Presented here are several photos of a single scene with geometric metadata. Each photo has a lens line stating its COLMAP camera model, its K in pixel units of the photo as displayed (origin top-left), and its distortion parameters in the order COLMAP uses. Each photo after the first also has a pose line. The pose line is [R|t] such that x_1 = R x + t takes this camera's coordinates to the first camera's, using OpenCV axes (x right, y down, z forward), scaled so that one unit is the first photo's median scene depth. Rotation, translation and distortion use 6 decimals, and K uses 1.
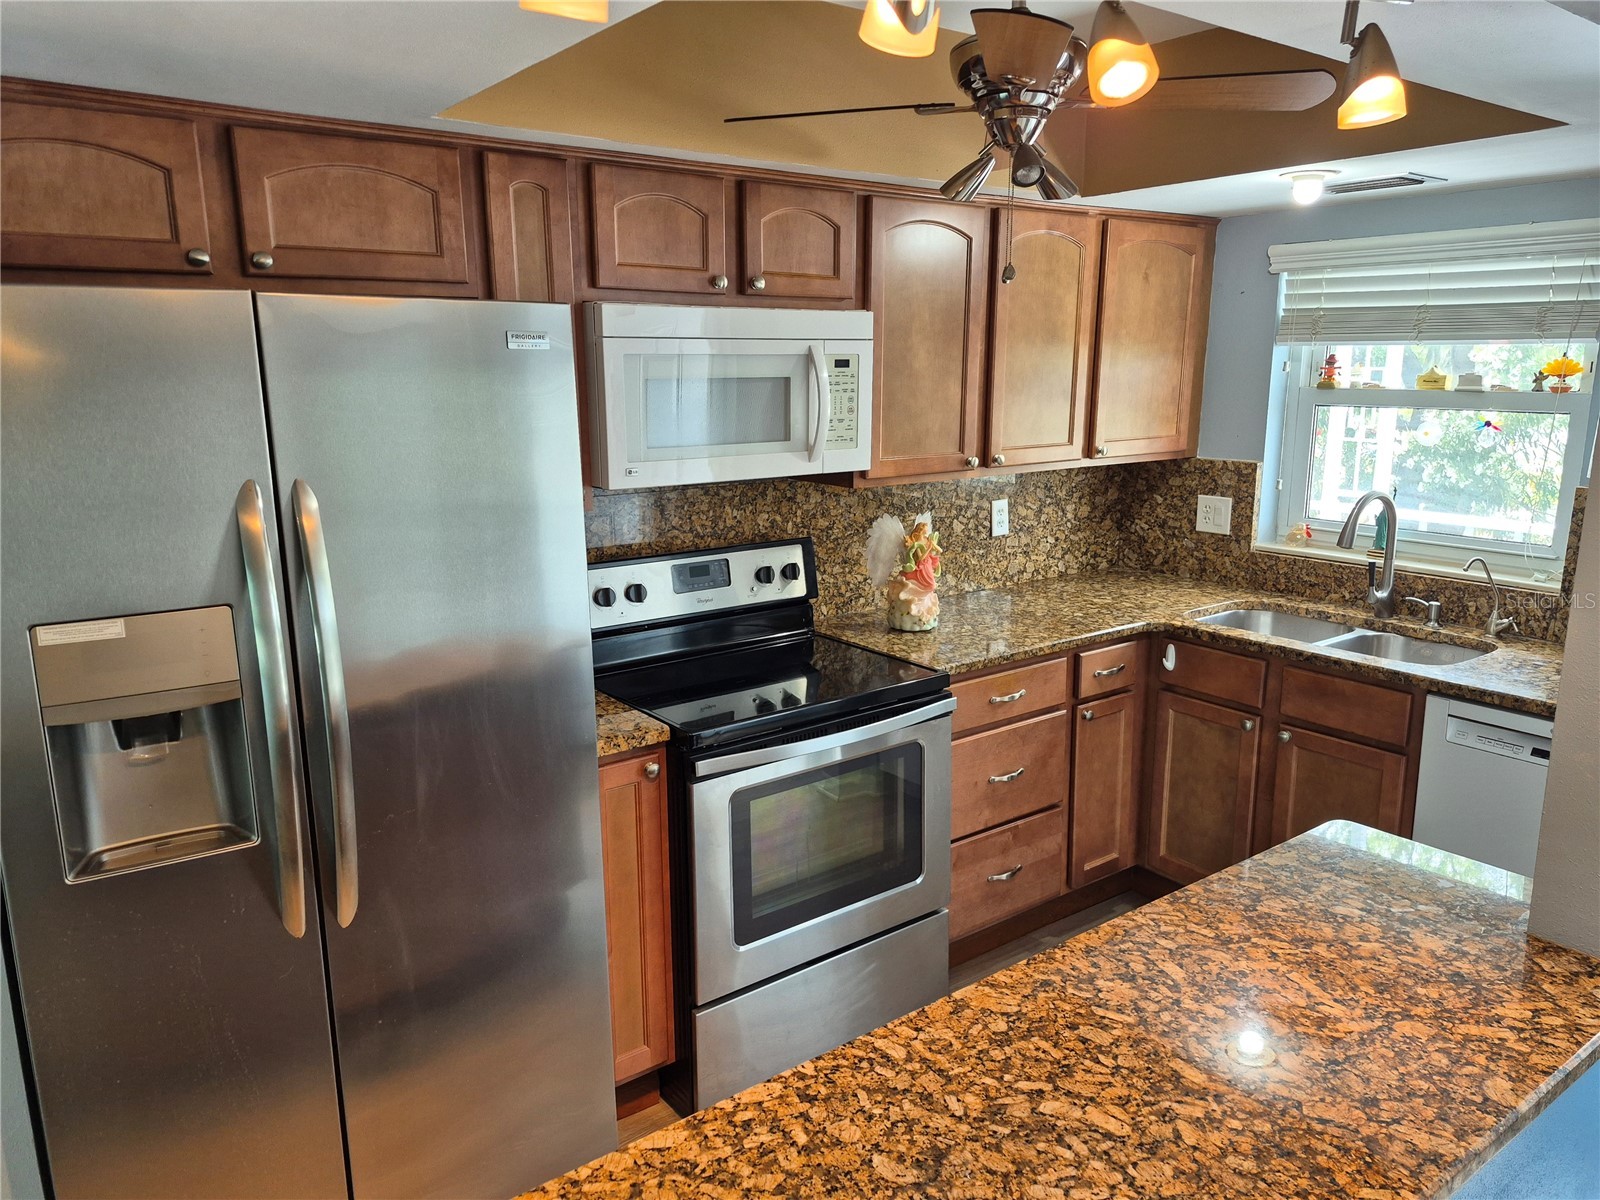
lens RADIAL K [[1115.7, 0, 792.3], [0, 1115.7, 595.3], [0, 0, 1]] dist [0.074082, -0.078974]
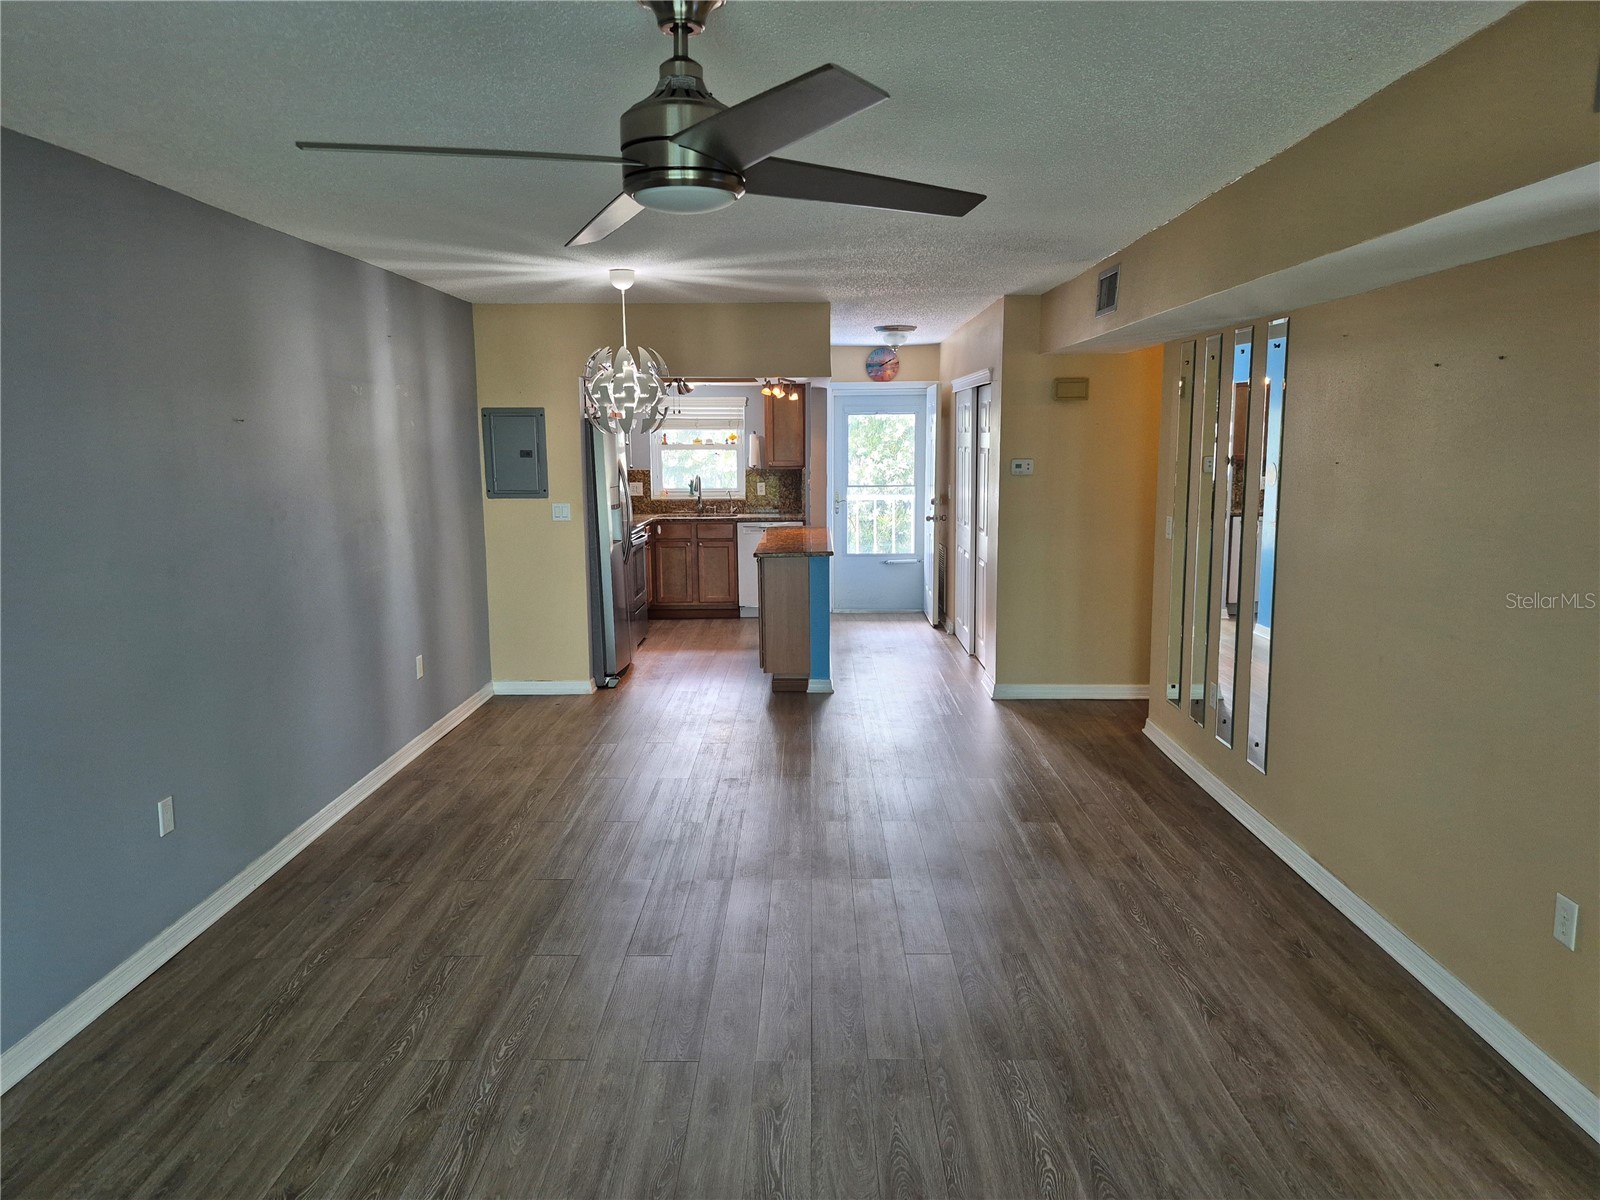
lens RADIAL K [[1115.7, 0, 798.6], [0, 1115.7, 603.0], [0, 0, 1]] dist [0.074082, -0.078974]
pose [[0.603926, -0.116160, 0.788531, -1.951798], [0.167008, 0.985803, 0.017311, 0.275936], [-0.779347, 0.121237, 0.614752, -1.206459]]
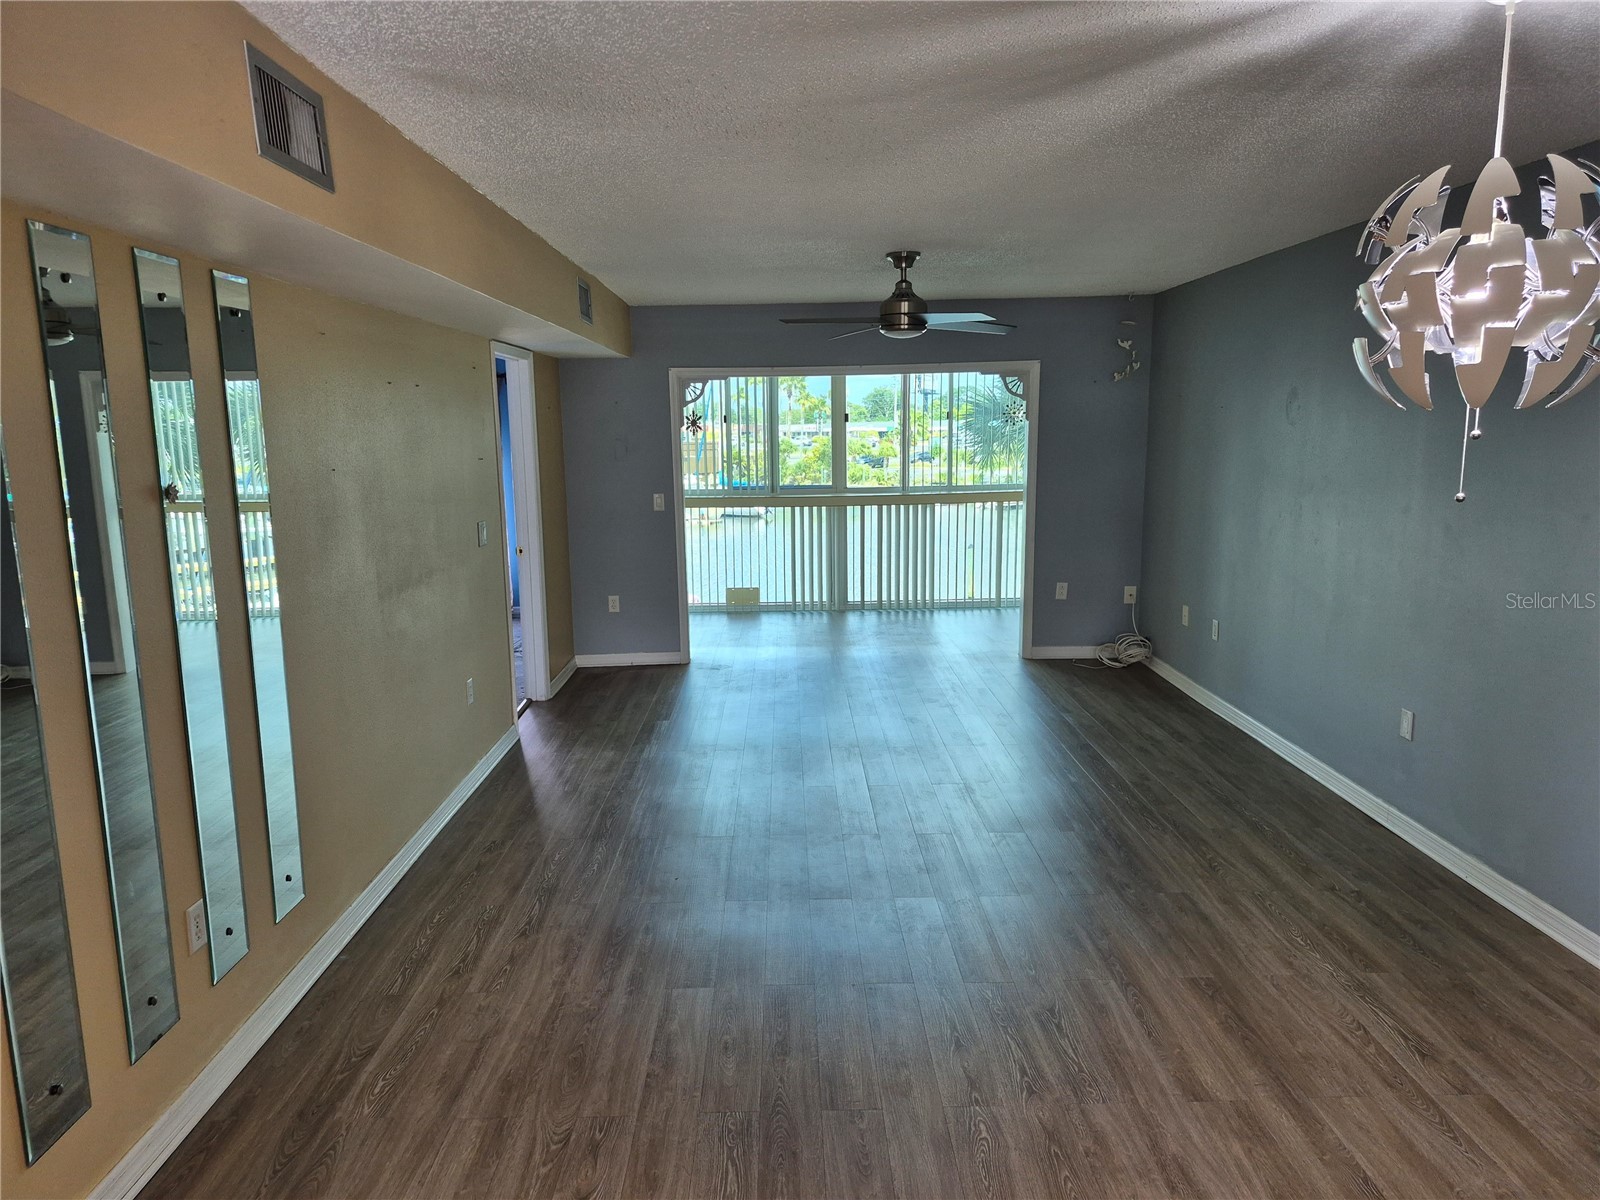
lens RADIAL K [[1115.7, 0, 801.8], [0, 1115.7, 610.3], [0, 0, 1]] dist [0.074082, -0.078974]
pose [[-0.580880, 0.150969, -0.799866, 1.743750], [-0.147301, 0.946931, 0.285700, -0.269585], [0.800550, 0.283778, -0.527816, 1.213931]]
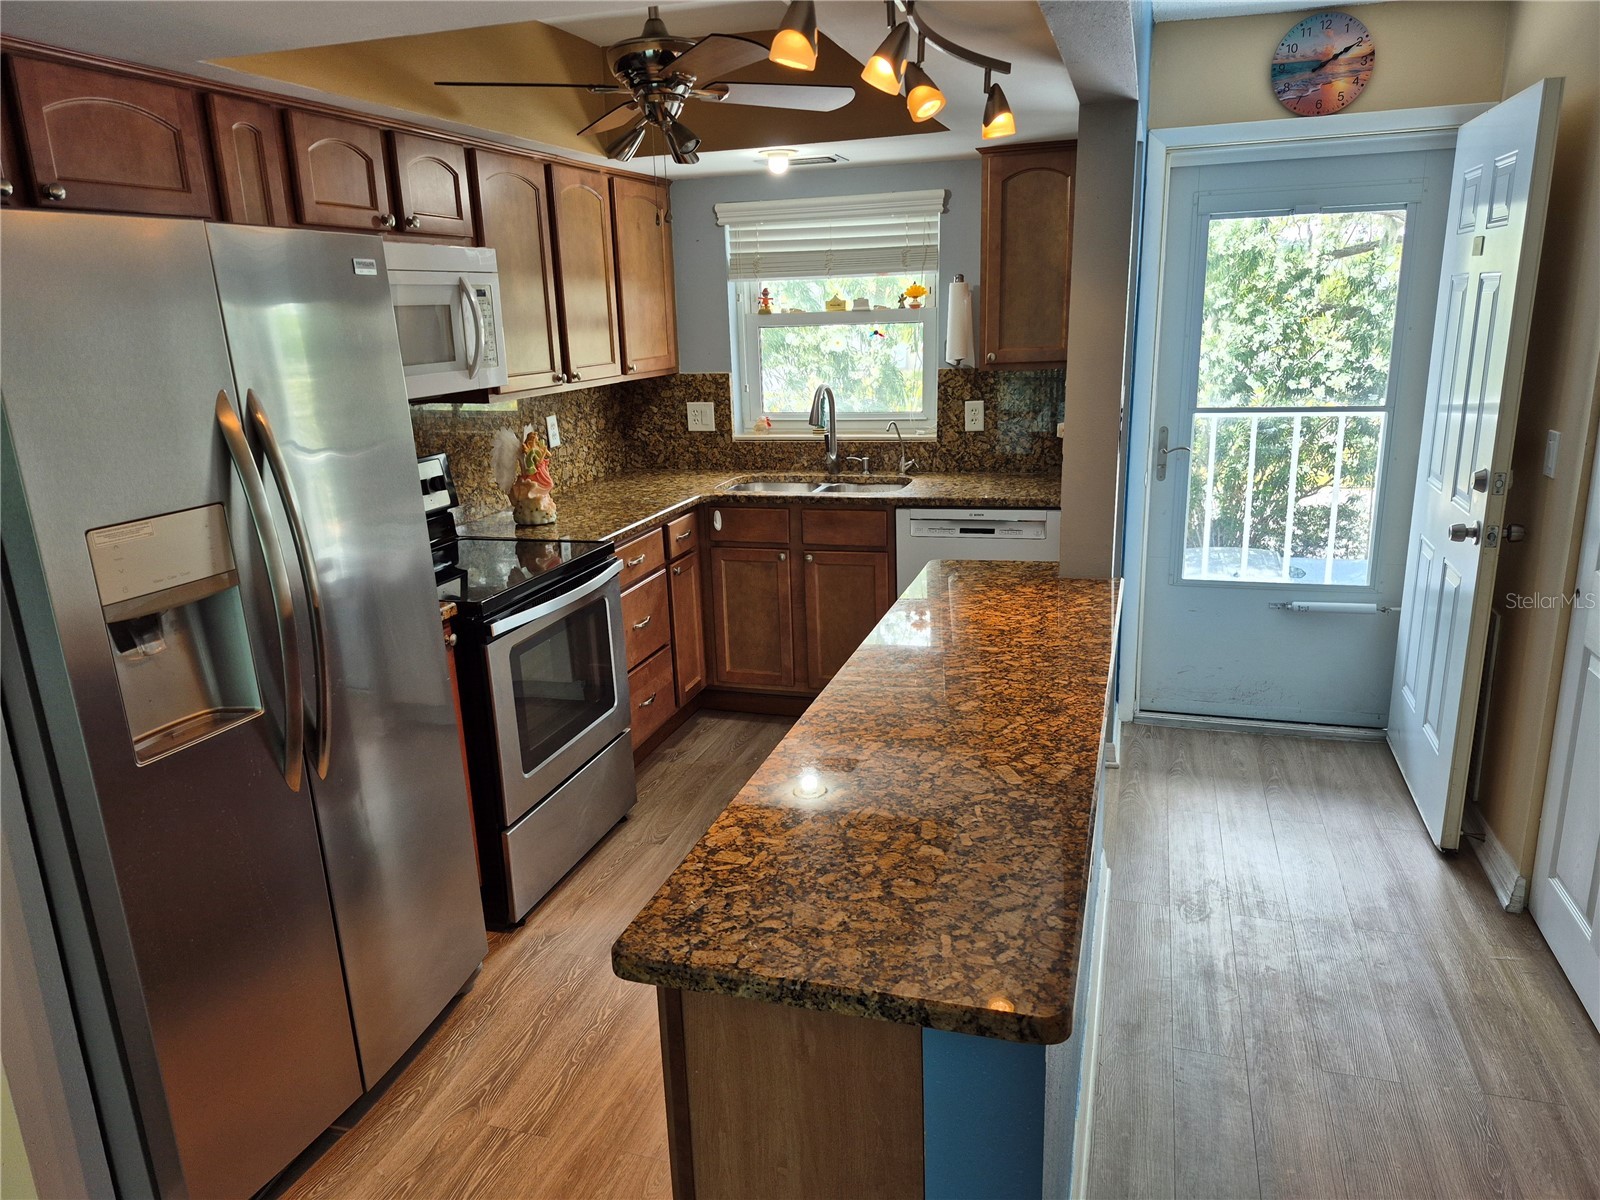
lens RADIAL K [[1115.7, 0, 778.2], [0, 1115.7, 619.4], [0, 0, 1]] dist [0.074082, -0.078974]
pose [[0.813123, -0.181638, 0.553027, -0.369501], [0.150825, 0.983365, 0.101218, 0.049543], [-0.562212, 0.001108, 0.826992, -0.134622]]
